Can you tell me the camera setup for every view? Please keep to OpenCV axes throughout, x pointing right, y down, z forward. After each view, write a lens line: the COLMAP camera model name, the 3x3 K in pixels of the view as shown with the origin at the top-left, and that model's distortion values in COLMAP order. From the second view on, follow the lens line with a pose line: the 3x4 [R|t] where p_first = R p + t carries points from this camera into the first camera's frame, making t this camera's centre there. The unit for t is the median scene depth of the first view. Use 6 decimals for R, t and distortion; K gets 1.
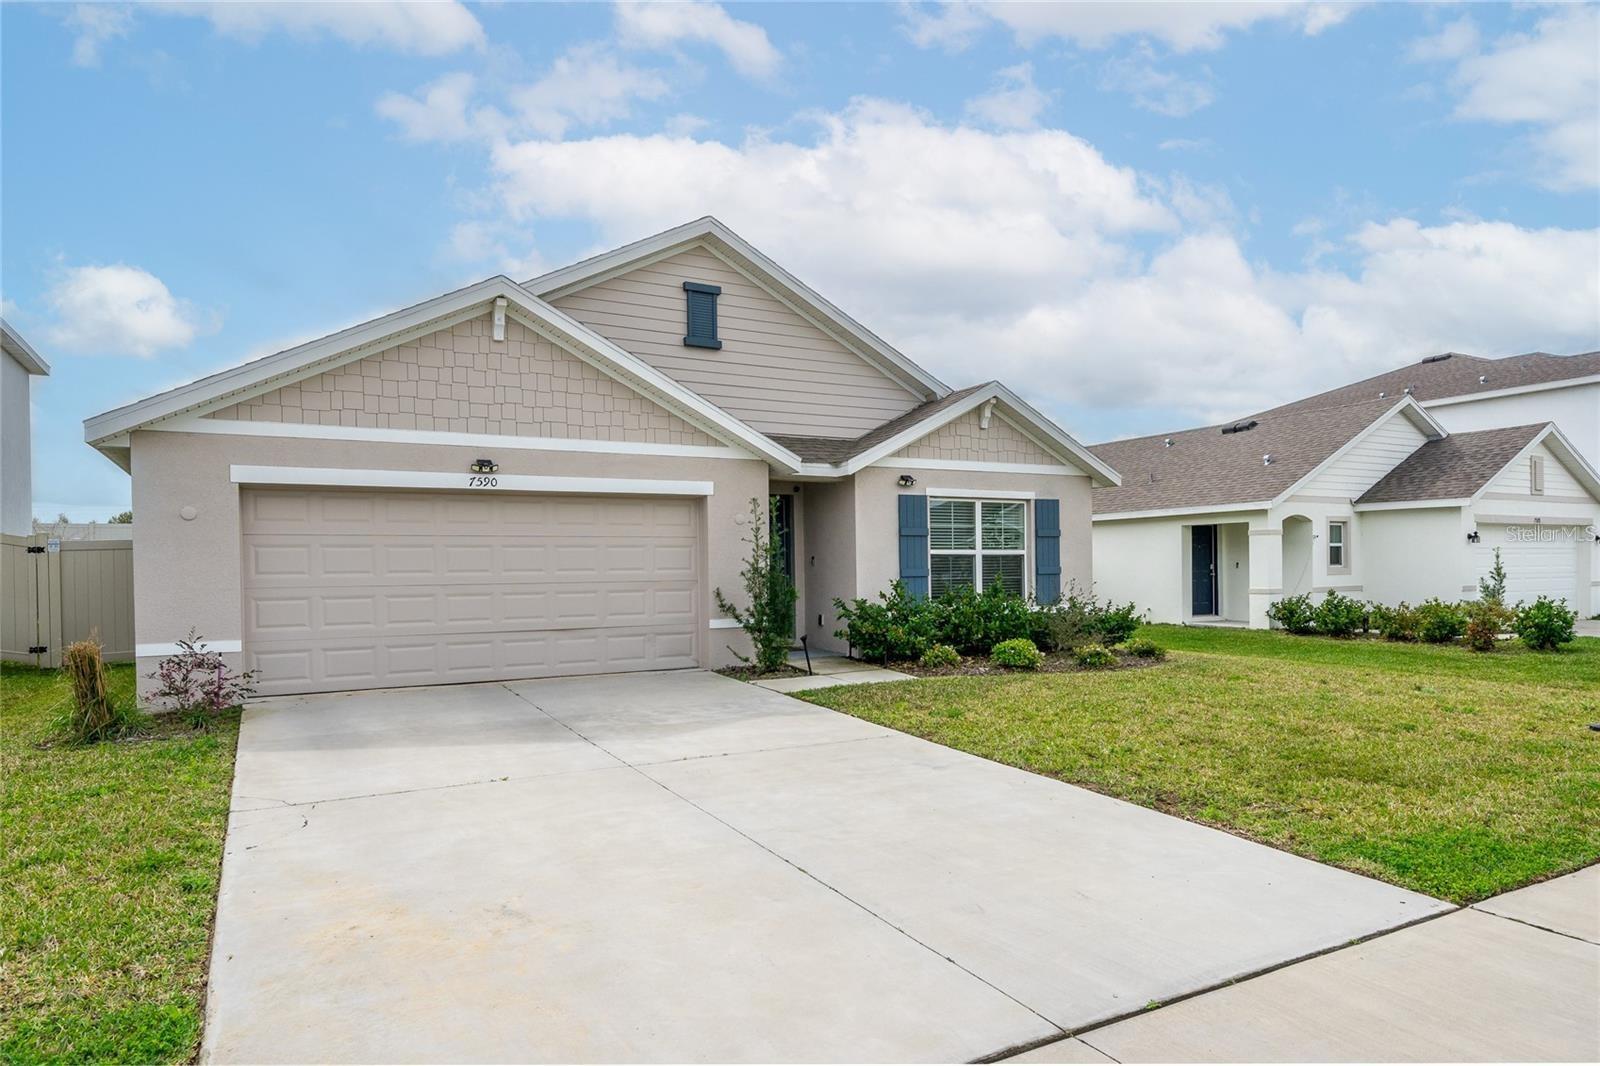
lens RADIAL K [[926.1, 0, 800.0], [0, 926.1, 533.0], [0, 0, 1]] dist [-0.000276, 0.000251]
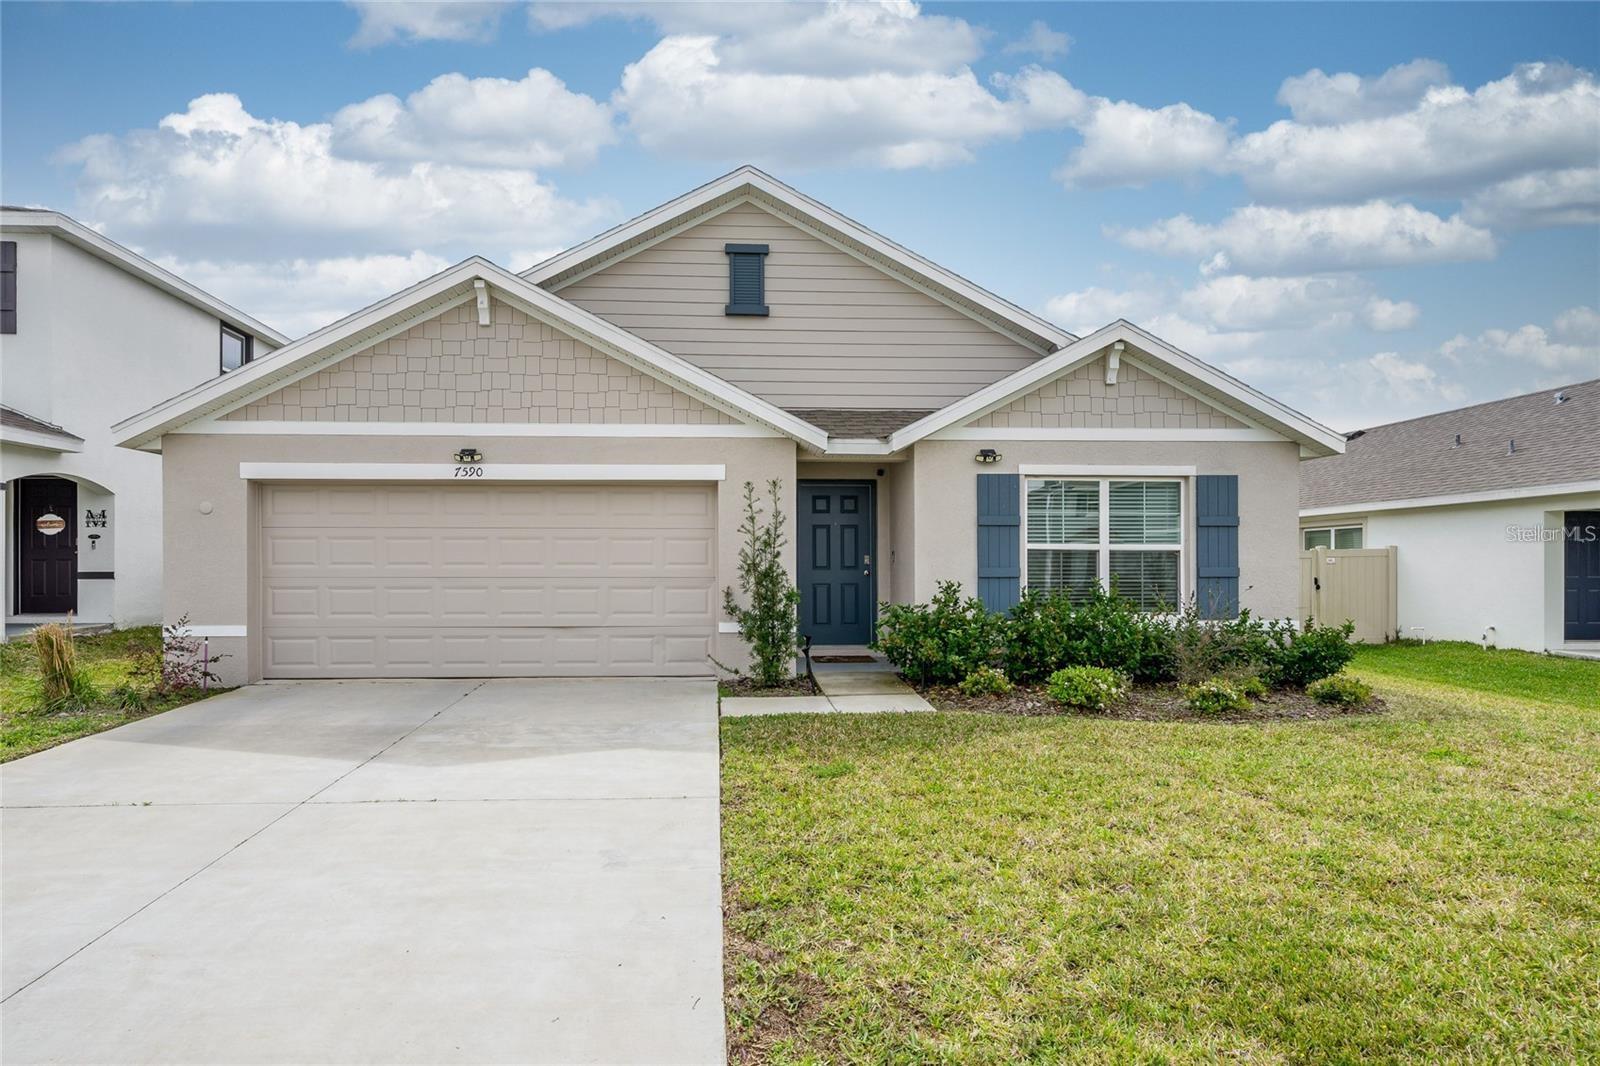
lens RADIAL K [[862.7, 0, 800.0], [0, 862.7, 533.0], [0, 0, 1]] dist [0.000012, -0.000160]
pose [[0.903651, -0.003775, -0.428252, 0.308015], [0.004940, 0.999987, 0.001610, 0.007771], [0.428240, -0.003571, 0.903658, 0.284602]]
